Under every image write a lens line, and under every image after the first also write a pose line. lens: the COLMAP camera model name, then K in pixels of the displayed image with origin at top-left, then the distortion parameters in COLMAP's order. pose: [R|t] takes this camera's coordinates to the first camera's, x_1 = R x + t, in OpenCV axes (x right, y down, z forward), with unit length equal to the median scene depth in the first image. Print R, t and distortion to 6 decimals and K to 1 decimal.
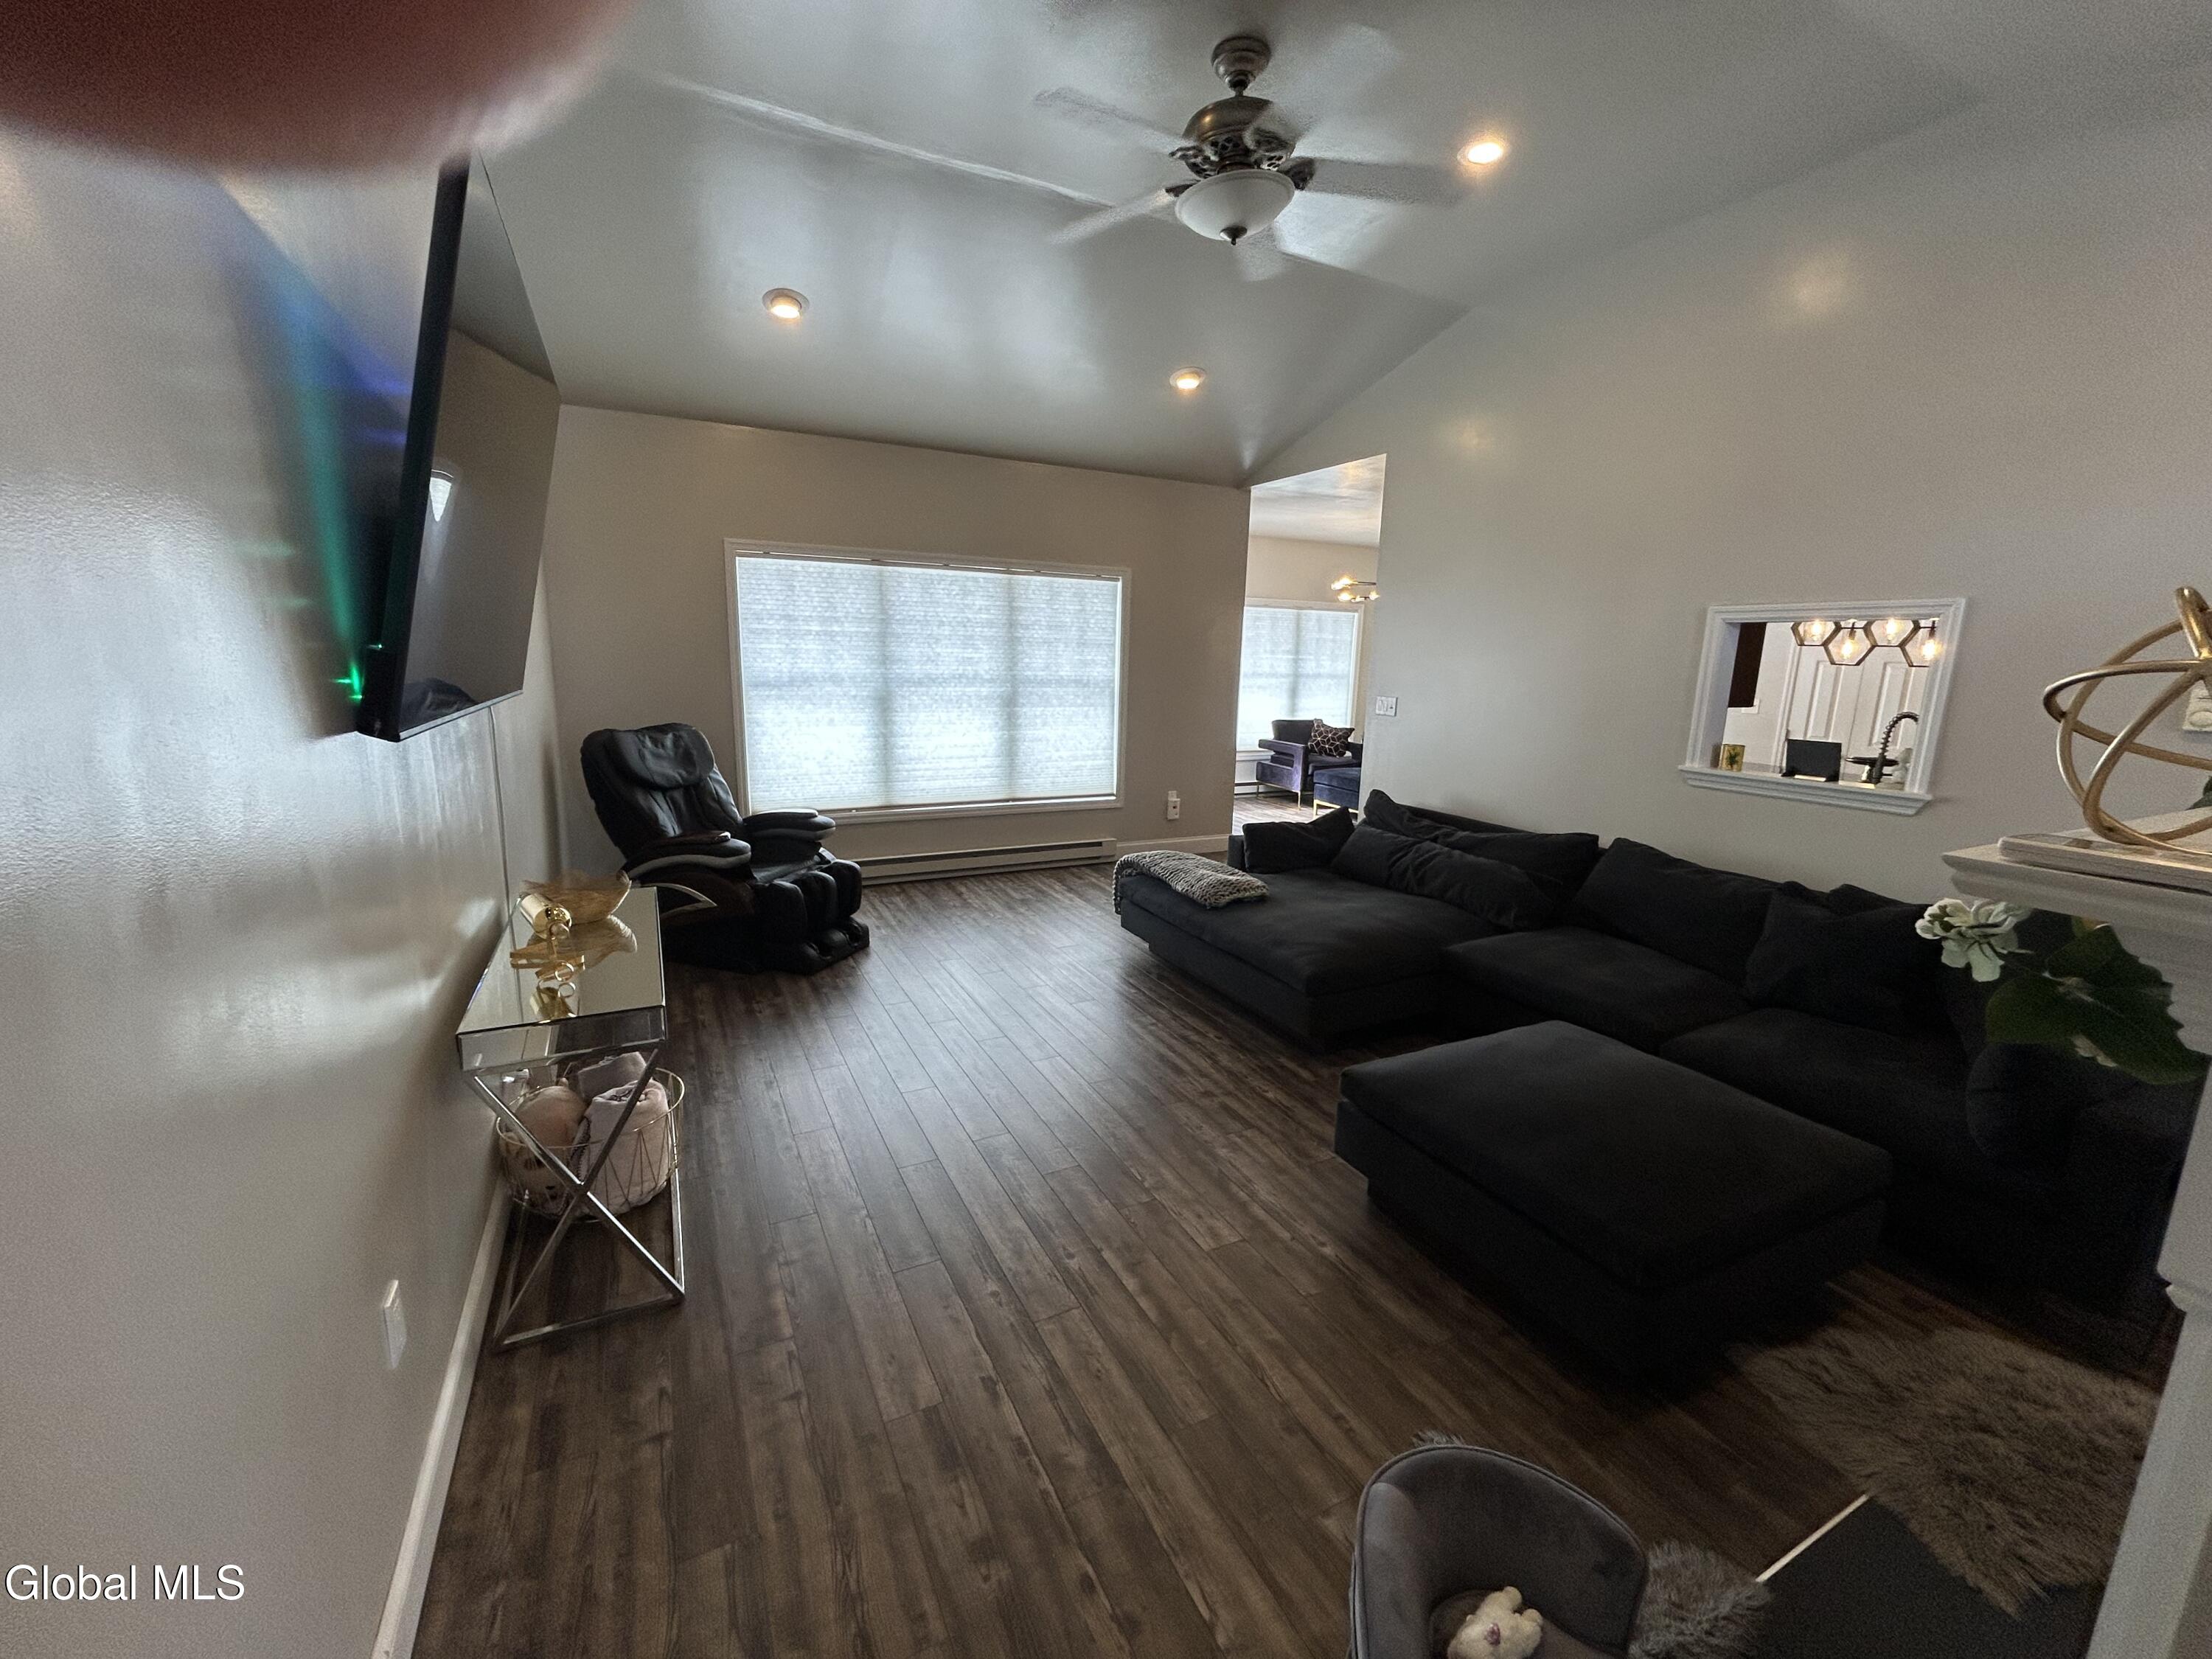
lens RADIAL K [[890.9, 0, 1102.7], [0, 890.9, 840.9], [0, 0, 1]] dist [-0.001406, -0.000109]
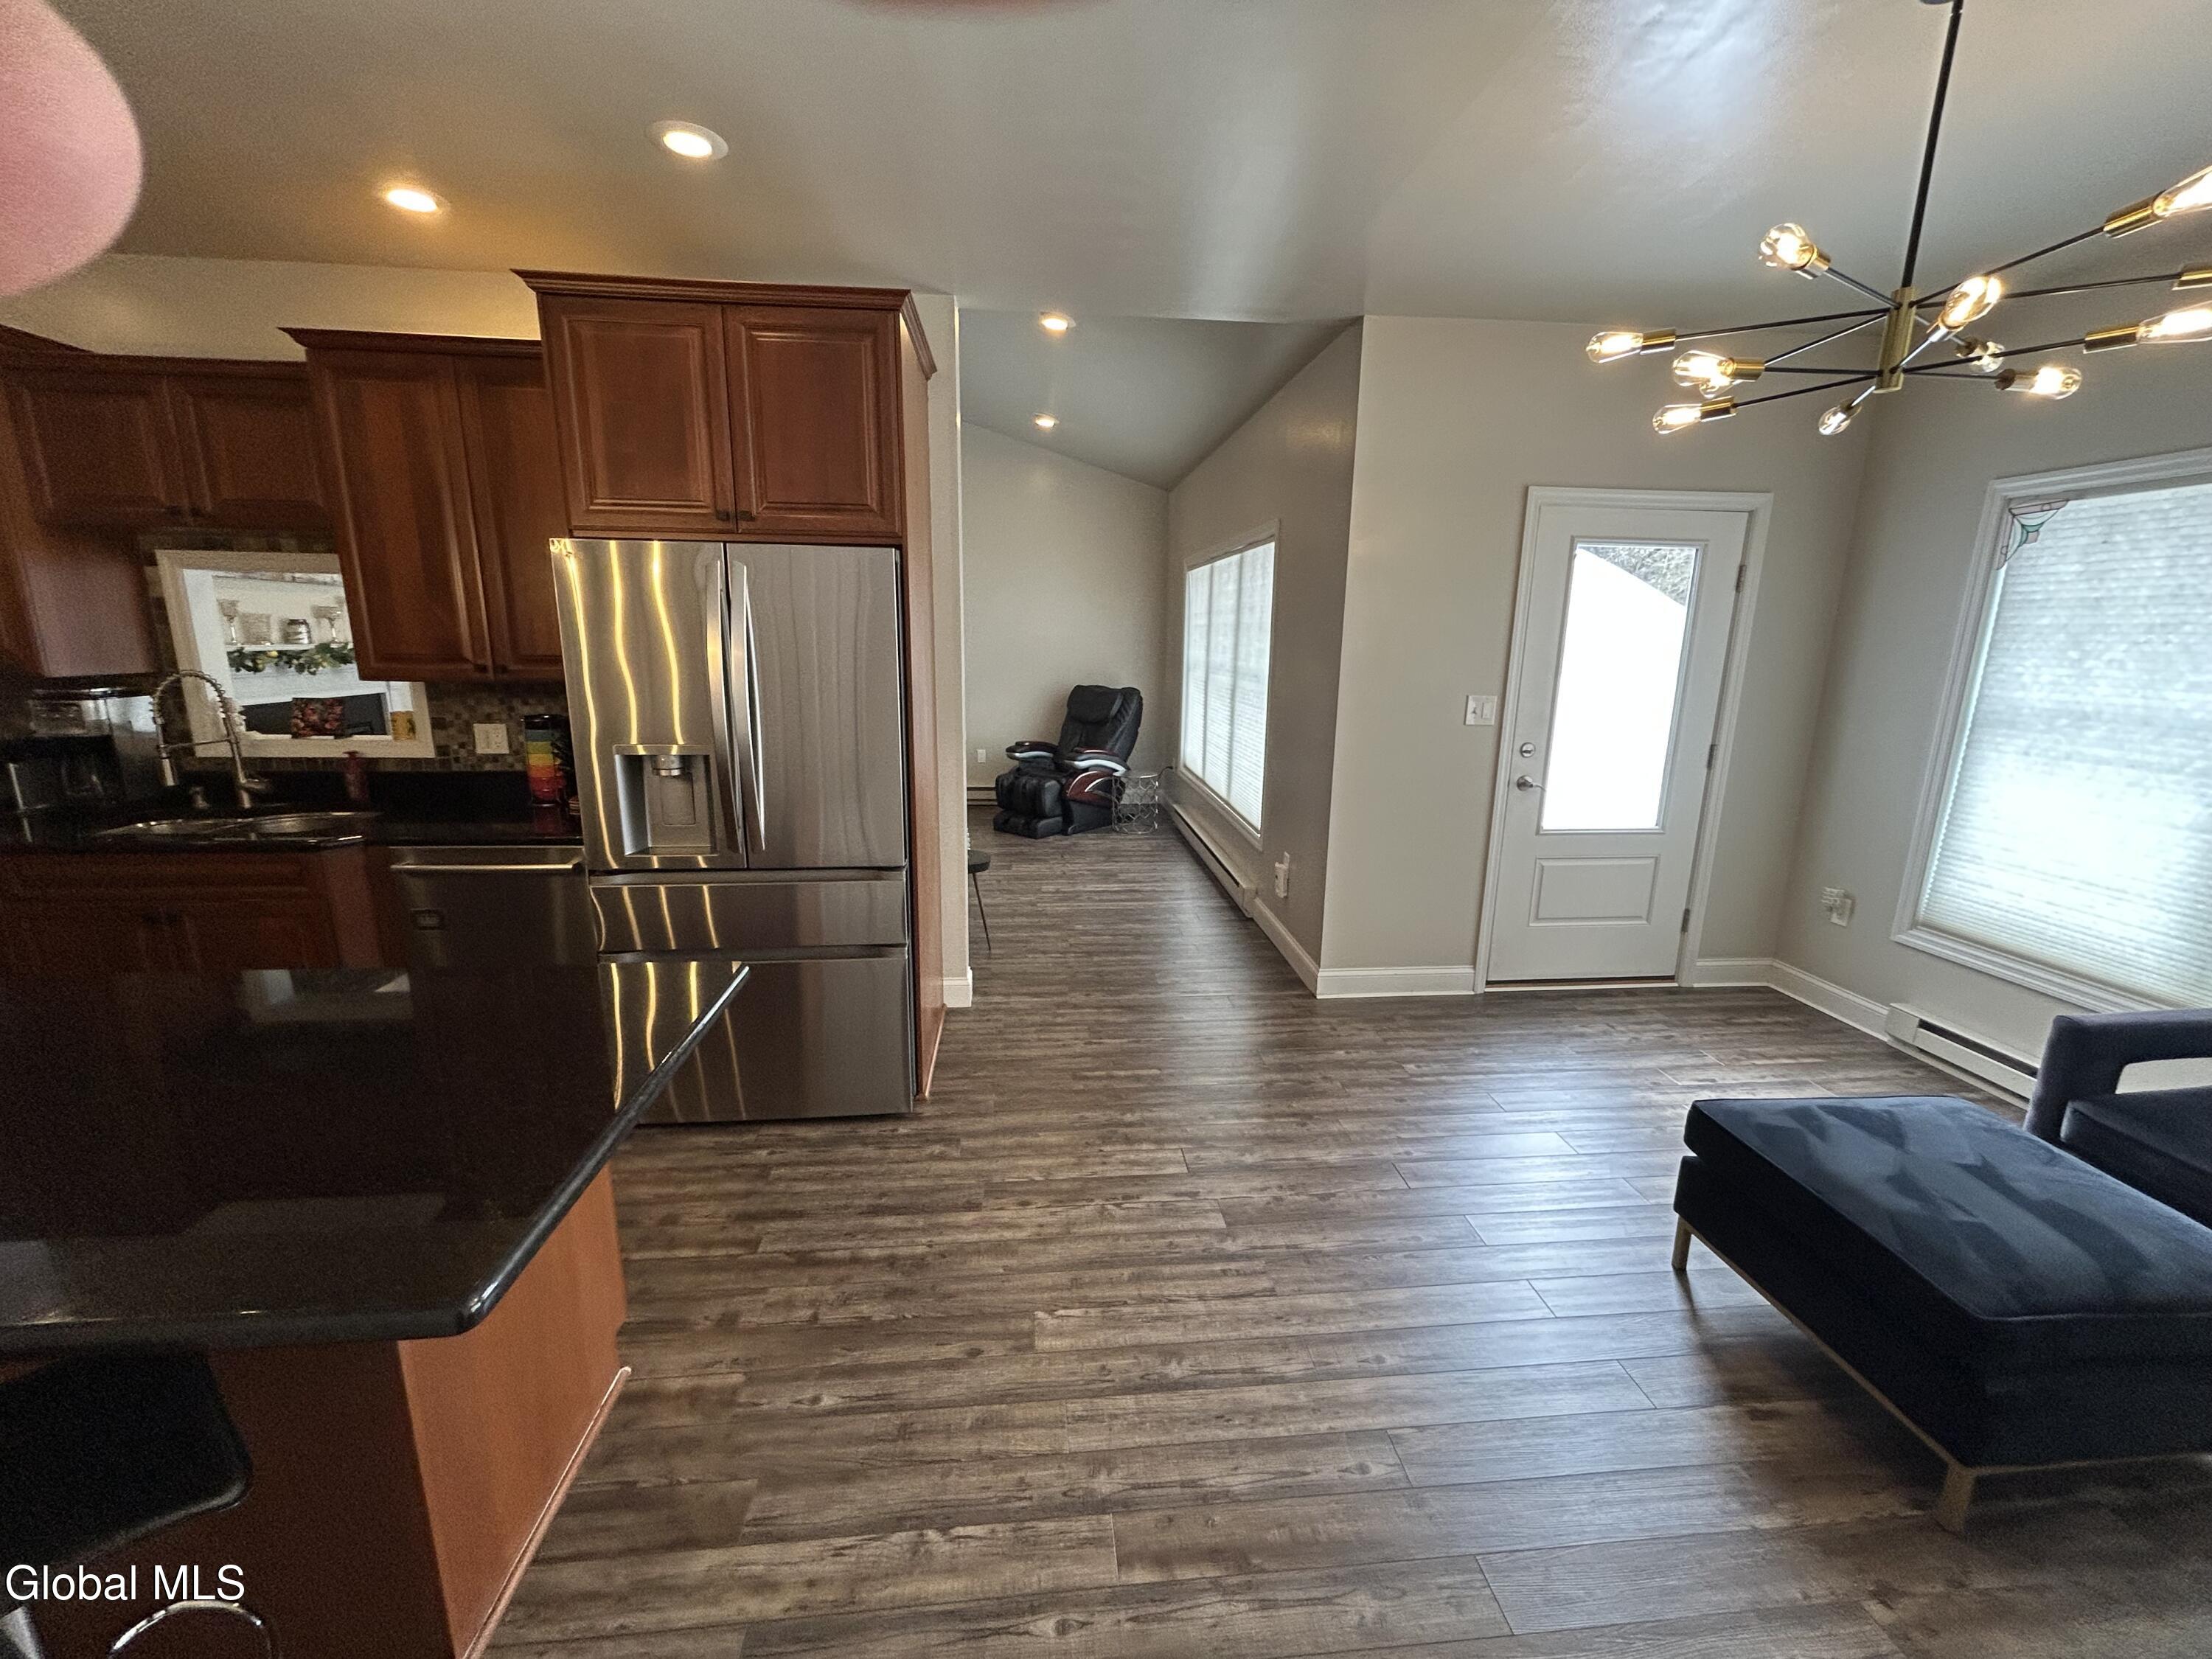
lens RADIAL K [[890.9, 0, 1107.8], [0, 890.9, 826.5], [0, 0, 1]] dist [-0.001406, -0.000109]
pose [[-0.366547, 0.168818, -0.914956, 0.365145], [-0.218566, 0.940257, 0.261047, -0.109786], [0.904363, 0.295664, -0.307750, 0.553226]]
